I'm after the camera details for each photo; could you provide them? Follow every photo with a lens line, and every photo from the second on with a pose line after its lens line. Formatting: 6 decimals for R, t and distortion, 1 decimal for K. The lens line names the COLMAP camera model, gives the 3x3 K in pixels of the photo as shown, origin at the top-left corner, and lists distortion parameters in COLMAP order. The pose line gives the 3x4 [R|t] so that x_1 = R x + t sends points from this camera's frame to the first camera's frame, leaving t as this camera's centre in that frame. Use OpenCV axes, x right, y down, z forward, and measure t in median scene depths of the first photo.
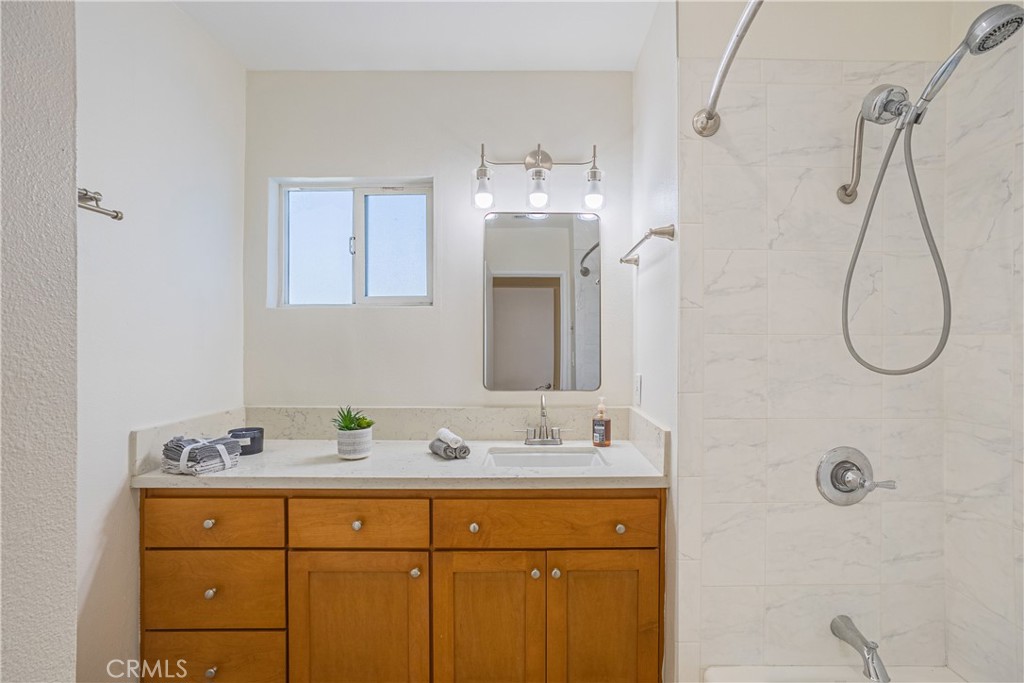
lens RADIAL K [[478.3, 0, 512.0], [0, 478.3, 341.5], [0, 0, 1]] dist [-0.056748, 0.021975]
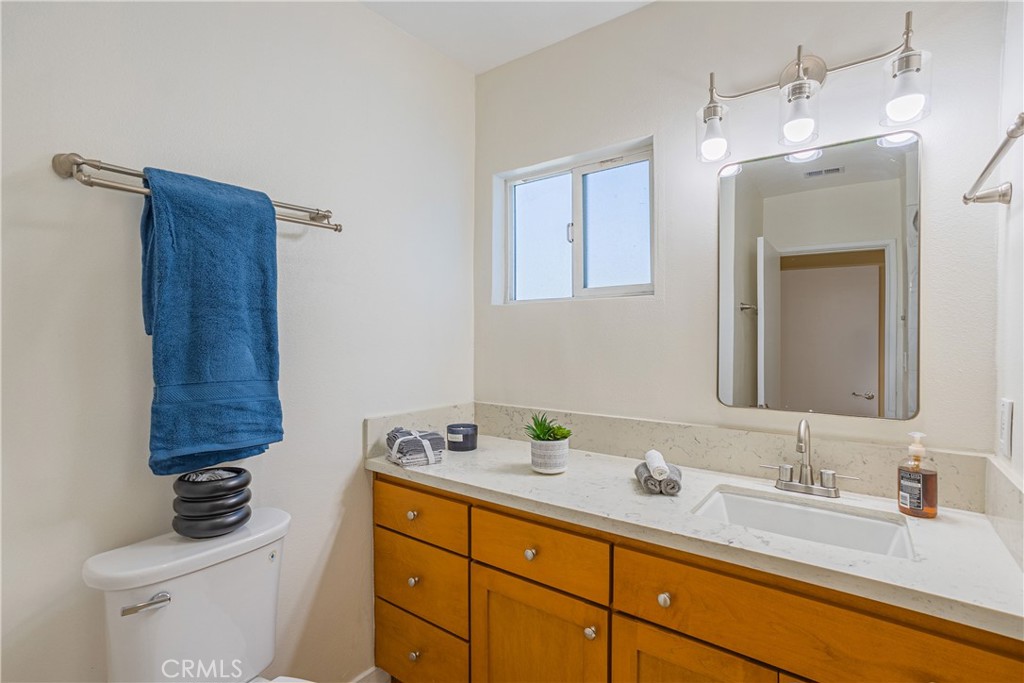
lens RADIAL K [[468.6, 0, 512.0], [0, 468.6, 341.5], [0, 0, 1]] dist [-0.051846, 0.026185]
pose [[0.813066, 0.005578, -0.582145, 0.117475], [0.002387, 0.999914, 0.012916, -0.008183], [0.582166, -0.011891, 0.812983, 0.259040]]
